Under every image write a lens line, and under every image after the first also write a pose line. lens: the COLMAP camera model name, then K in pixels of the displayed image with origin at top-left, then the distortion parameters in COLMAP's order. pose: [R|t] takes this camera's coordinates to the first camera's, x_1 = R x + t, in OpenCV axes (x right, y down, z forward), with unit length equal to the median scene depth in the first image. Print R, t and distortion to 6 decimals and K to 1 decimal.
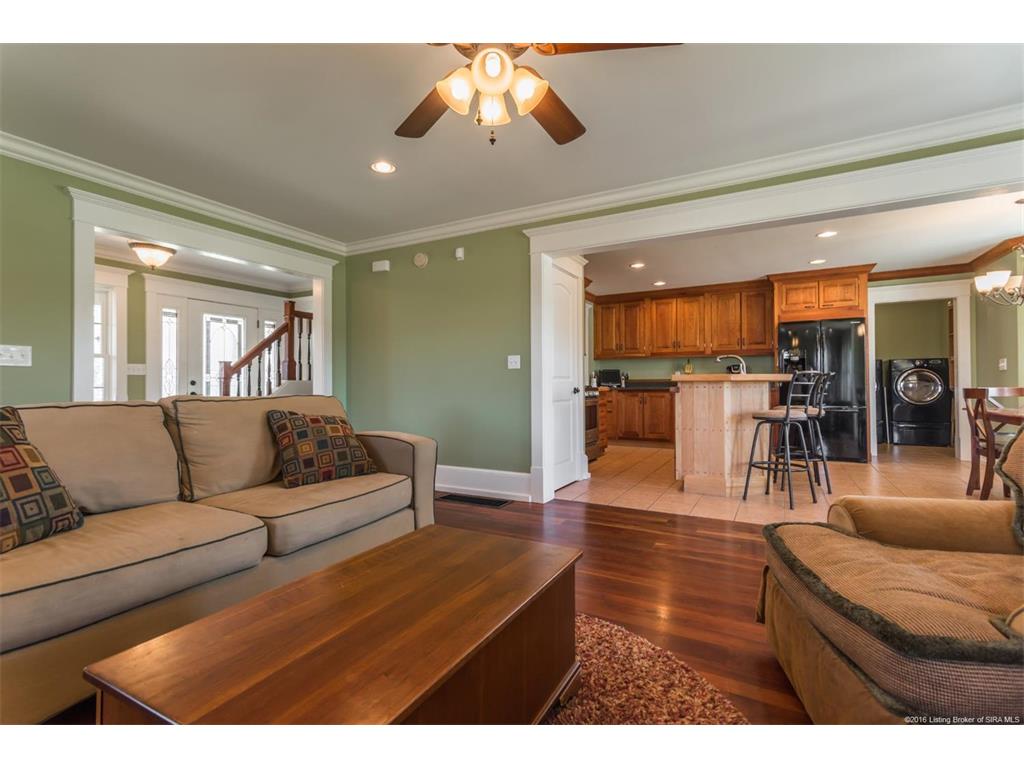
lens RADIAL K [[492.7, 0, 507.8], [0, 492.7, 378.1], [0, 0, 1]] dist [0.013993, 0.002139]
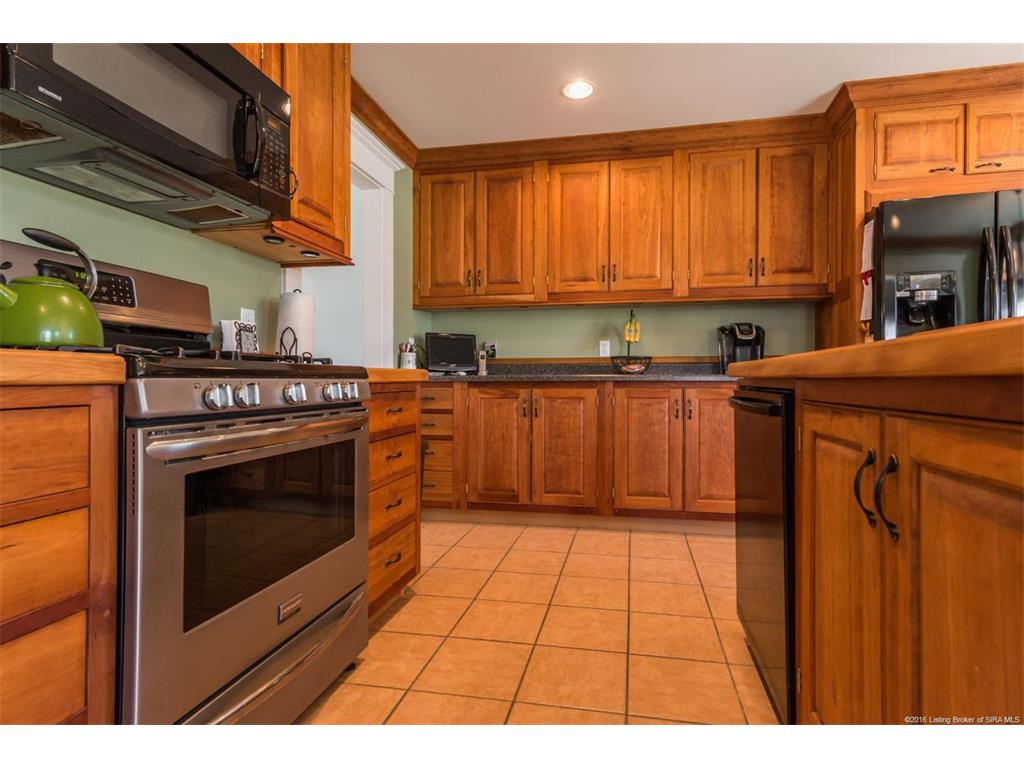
lens RADIAL K [[508.7, 0, 546.1], [0, 508.7, 380.0], [0, 0, 1]] dist [0.018382, 0.000424]
pose [[0.947134, 0.005671, 0.320787, 0.164887], [-0.008606, 0.999933, 0.007730, 0.020602], [-0.320722, -0.010082, 0.947120, 0.647049]]
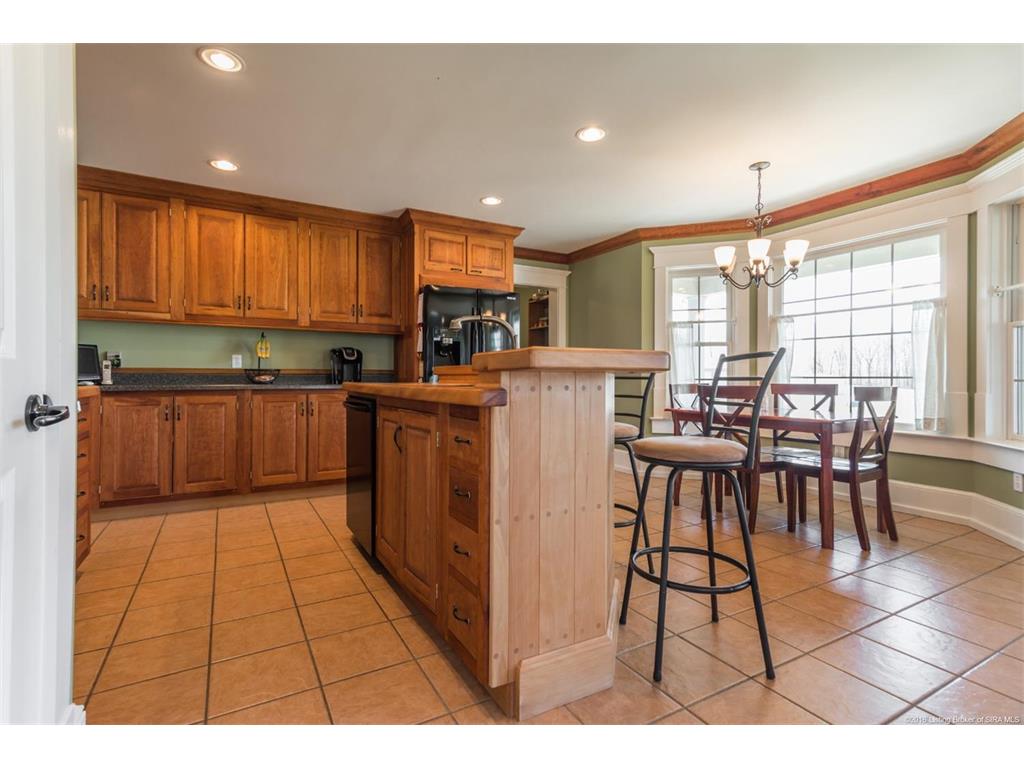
lens RADIAL K [[492.7, 0, 500.8], [0, 492.7, 375.7], [0, 0, 1]] dist [0.013993, 0.002139]
pose [[0.534401, 0.010346, 0.845168, 0.048766], [-0.015181, 0.999881, -0.002640, 0.007062], [-0.845095, -0.011420, 0.534495, 0.519697]]
